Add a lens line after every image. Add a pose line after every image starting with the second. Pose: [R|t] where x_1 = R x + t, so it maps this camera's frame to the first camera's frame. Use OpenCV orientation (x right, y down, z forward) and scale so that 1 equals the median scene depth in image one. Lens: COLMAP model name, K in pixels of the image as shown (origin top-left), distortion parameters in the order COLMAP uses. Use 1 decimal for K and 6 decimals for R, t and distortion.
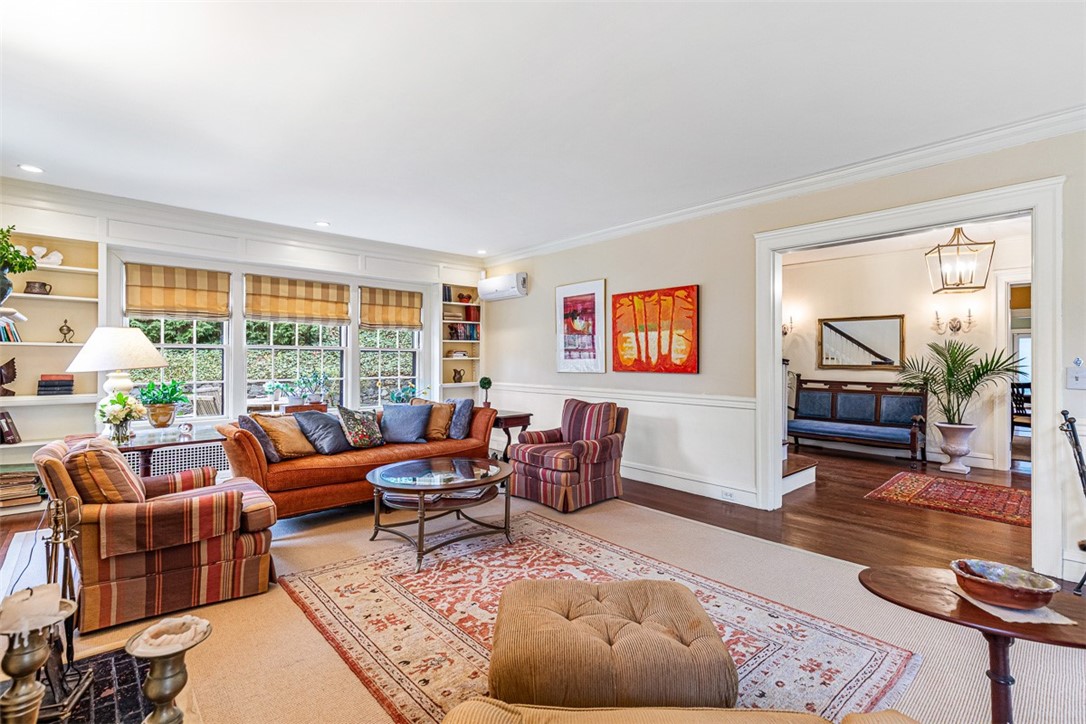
lens RADIAL K [[498.6, 0, 537.6], [0, 498.6, 358.7], [0, 0, 1]] dist [0.009237, -0.001310]
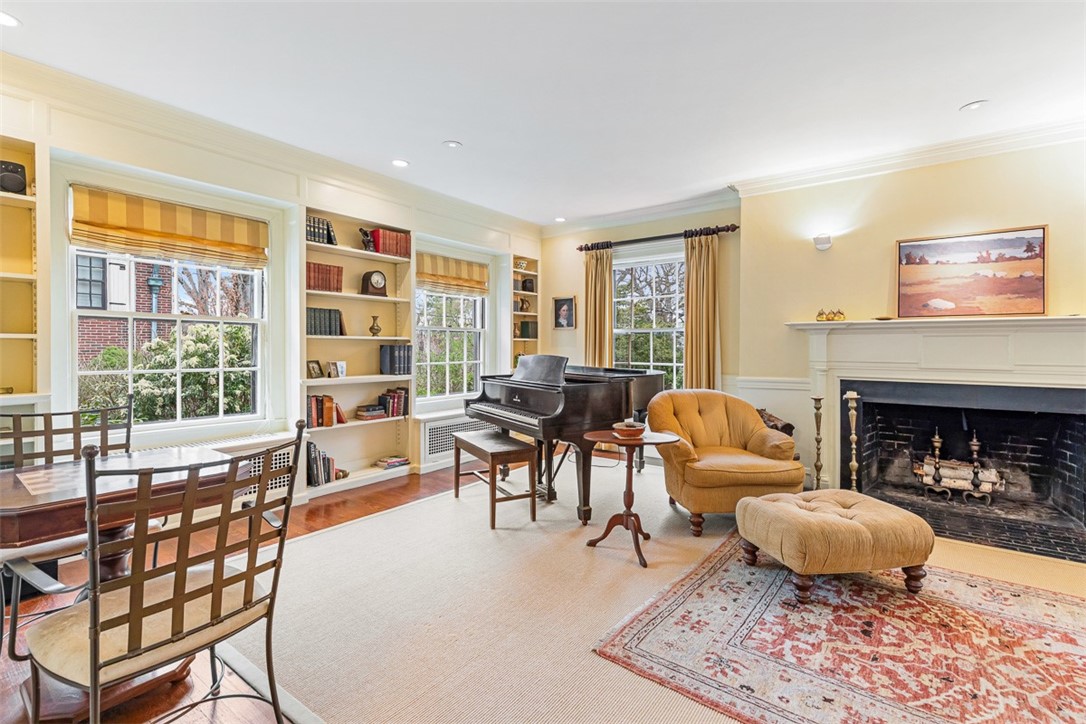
lens RADIAL K [[498.6, 0, 546.8], [0, 498.6, 351.8], [0, 0, 1]] dist [0.009237, -0.001310]
pose [[-0.979703, -0.007830, -0.200301, 0.586181], [-0.009171, 0.999941, 0.005767, 0.019812], [0.200244, 0.007487, -0.979717, 1.070086]]
